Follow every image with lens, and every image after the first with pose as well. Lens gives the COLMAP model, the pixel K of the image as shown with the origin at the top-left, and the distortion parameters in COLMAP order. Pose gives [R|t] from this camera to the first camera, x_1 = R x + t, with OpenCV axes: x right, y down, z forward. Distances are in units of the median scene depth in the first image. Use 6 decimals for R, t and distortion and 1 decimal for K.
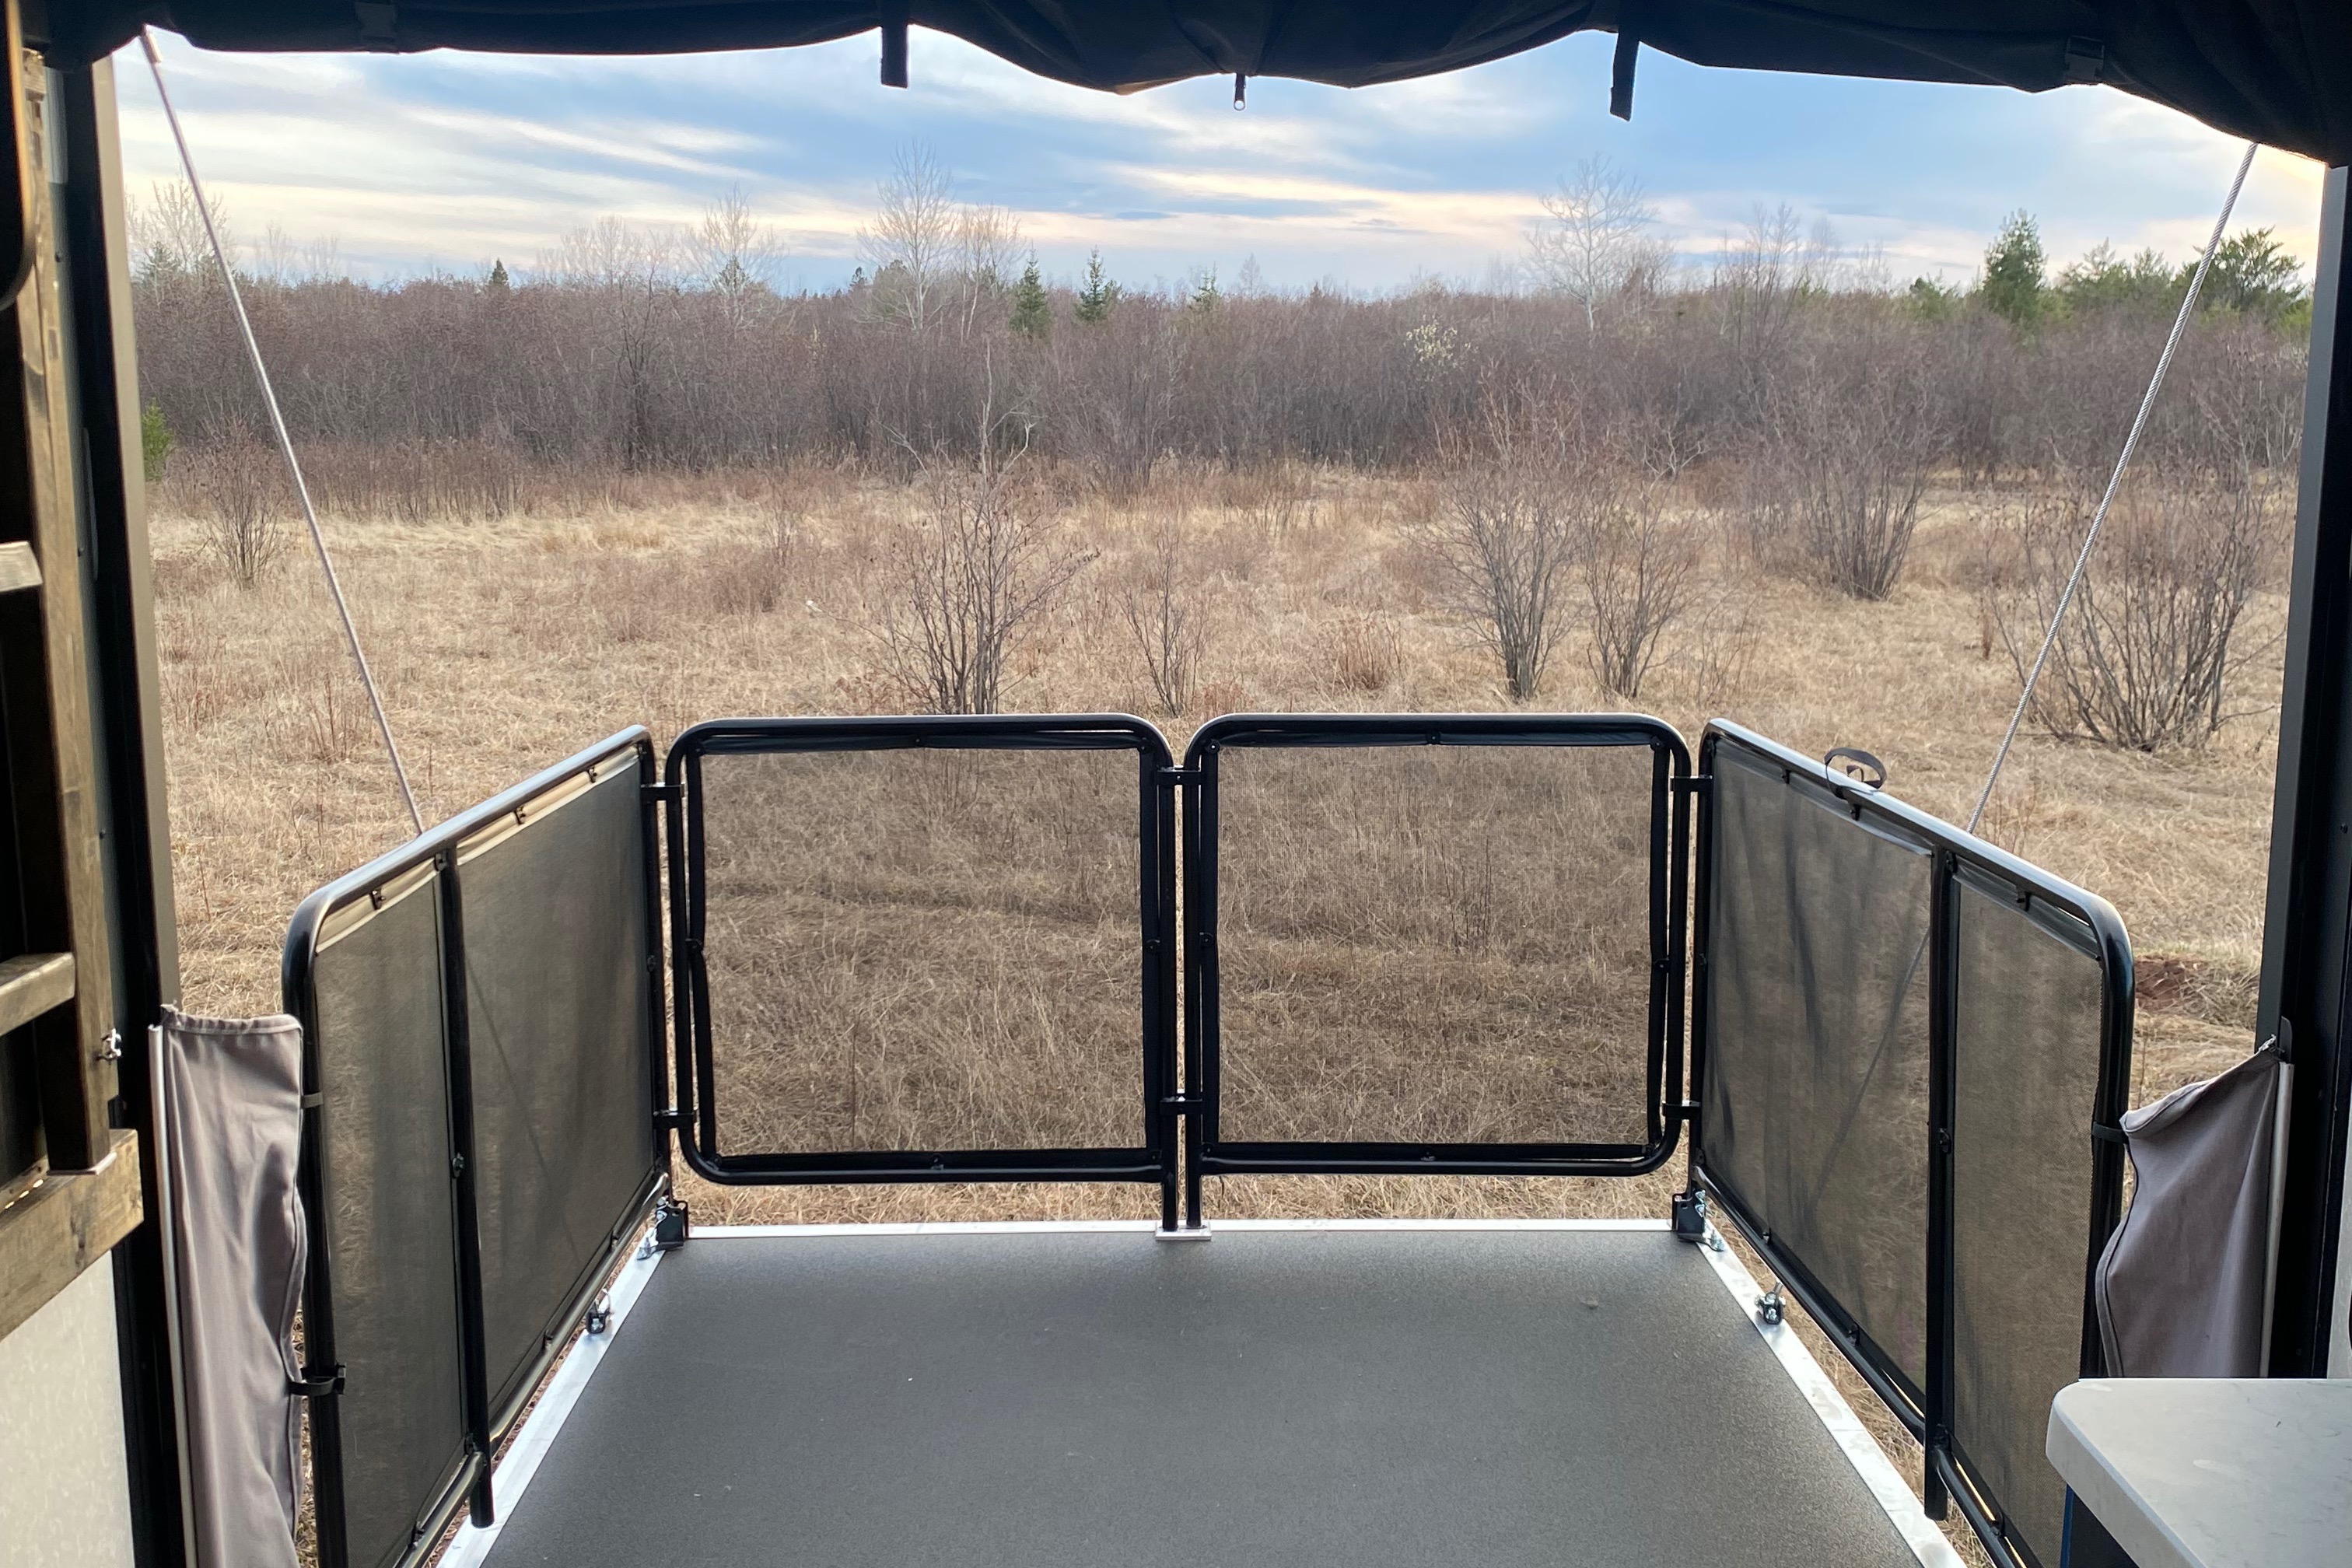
lens RADIAL K [[2377.9, 0, 1199.2], [0, 2377.9, 796.1], [0, 0, 1]] dist [0.044879, 0.000000]
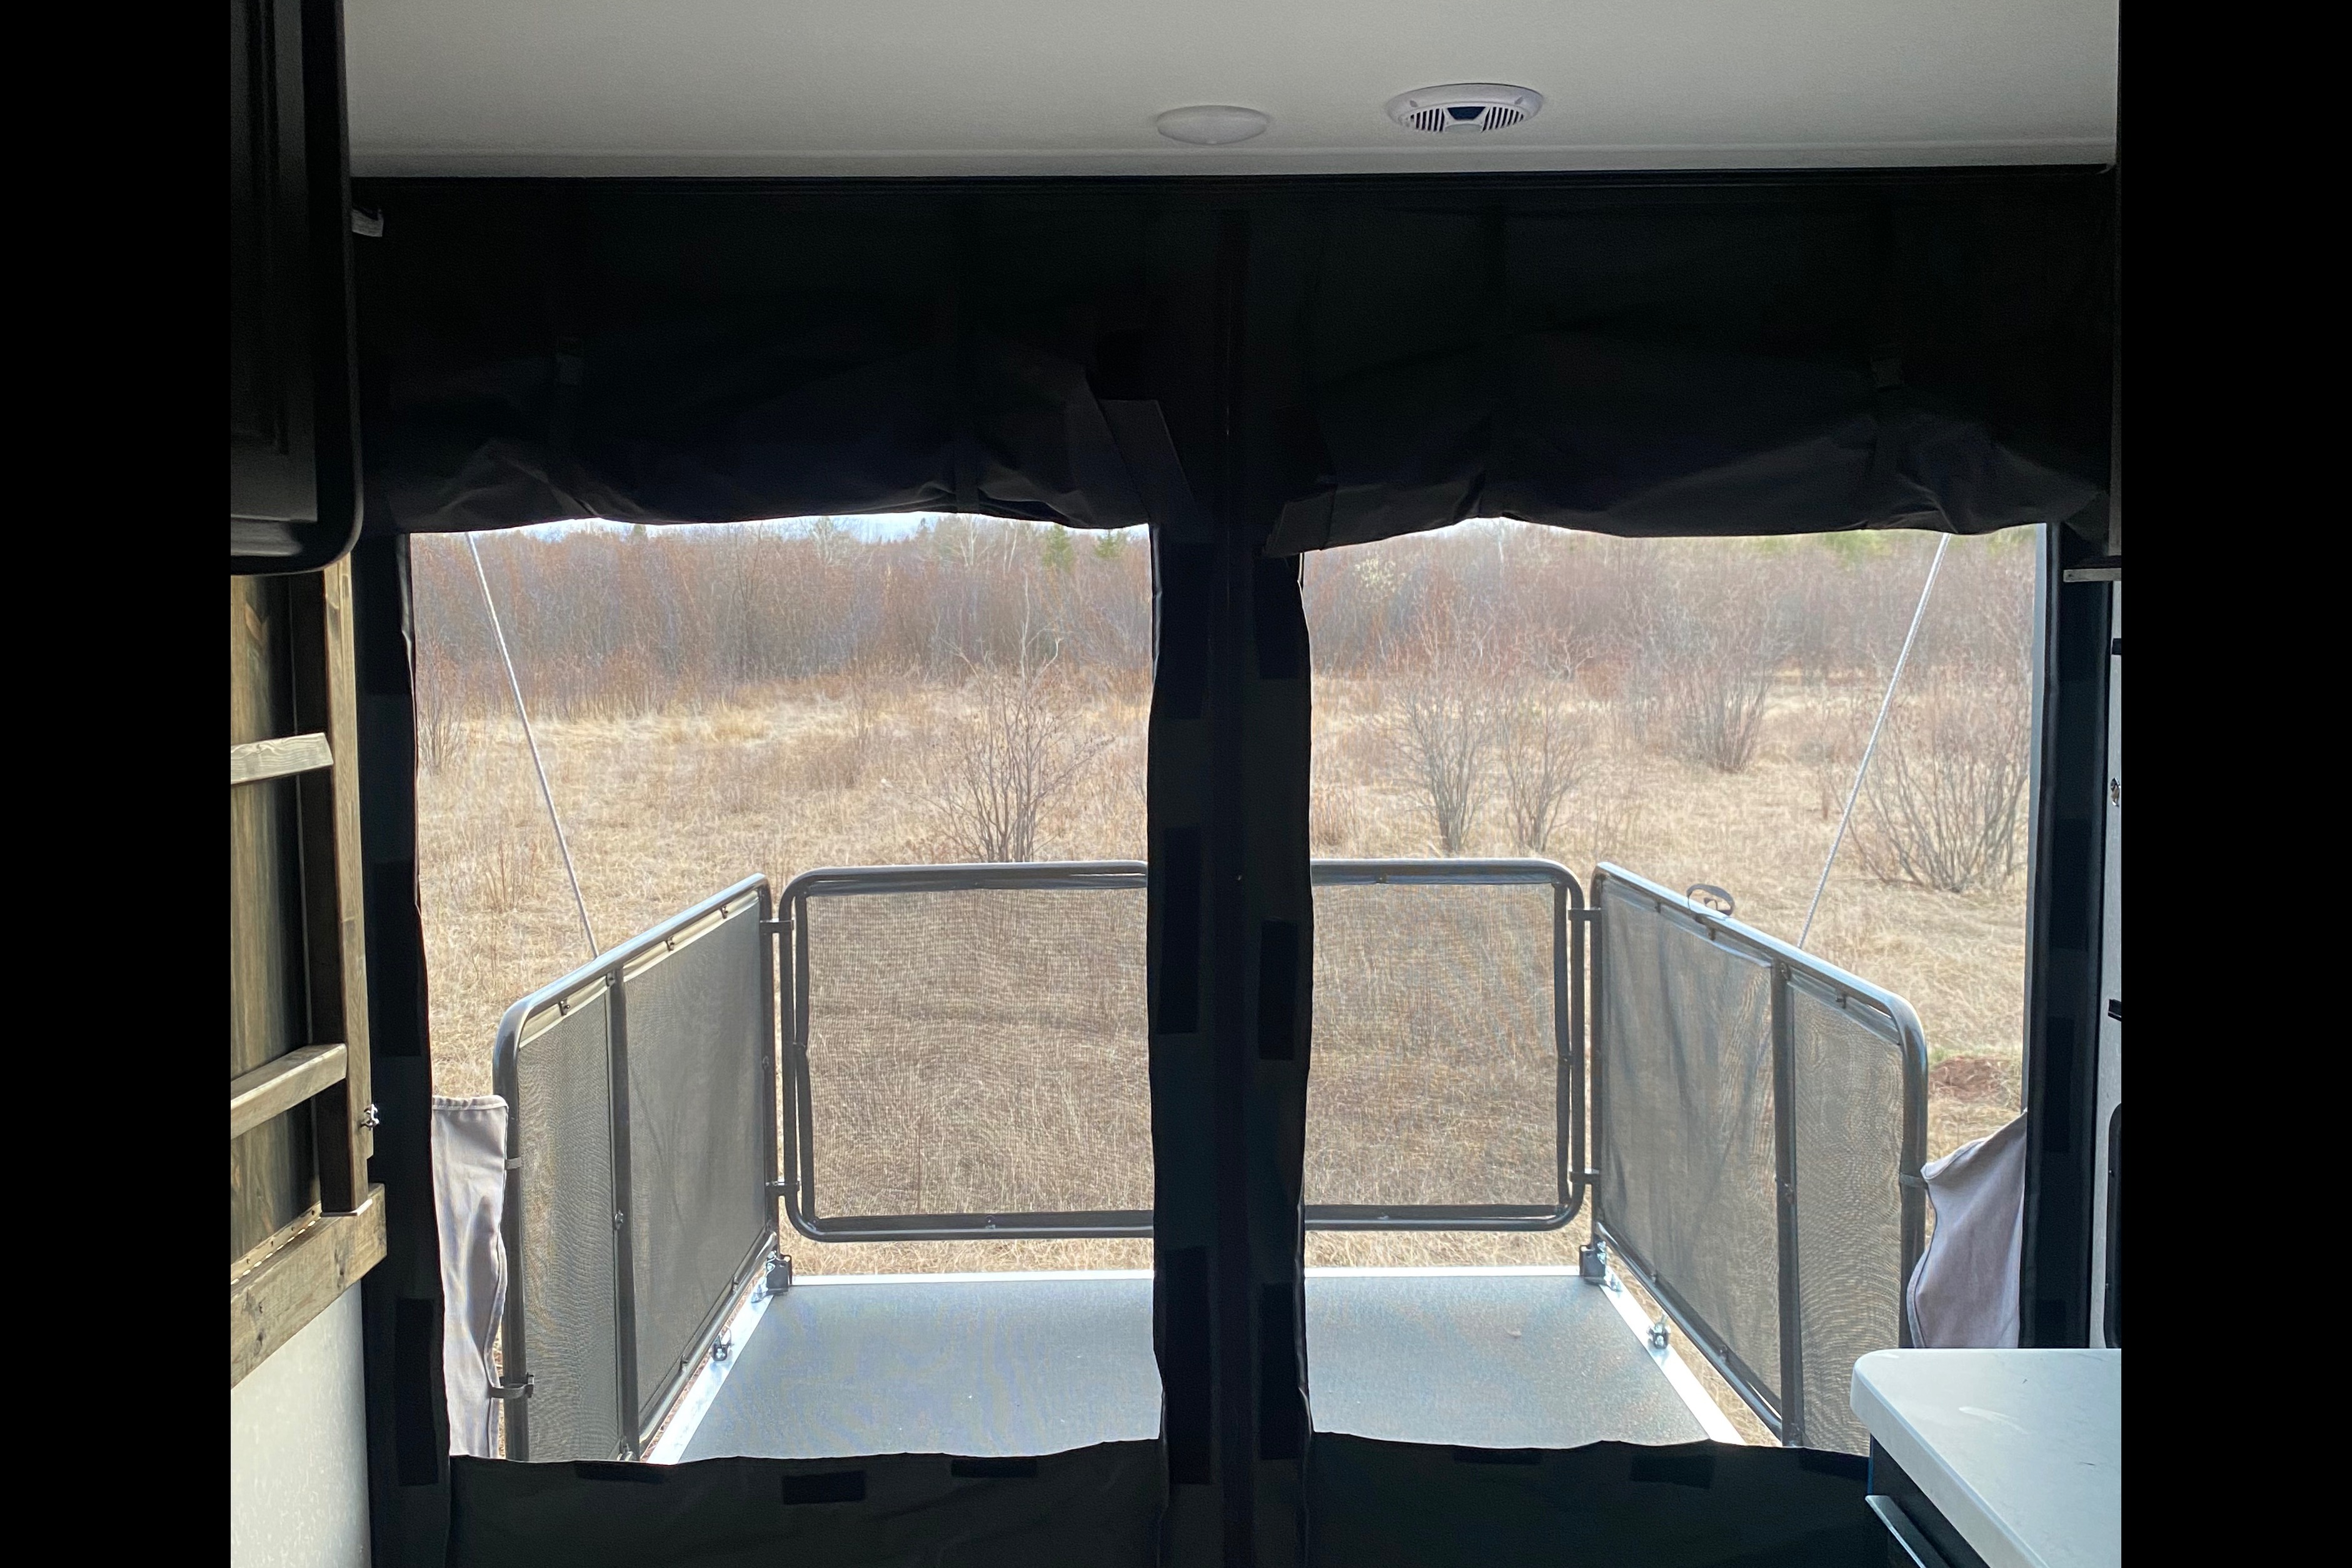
lens RADIAL K [[2377.9, 0, 1171.8], [0, 2377.9, 777.5], [0, 0, 1]] dist [0.044879, 0.000000]
pose [[0.999963, -0.008452, 0.001848, -0.014082], [0.008591, 0.995260, -0.096870, 0.040398], [-0.001021, 0.096882, 0.995295, -0.252013]]
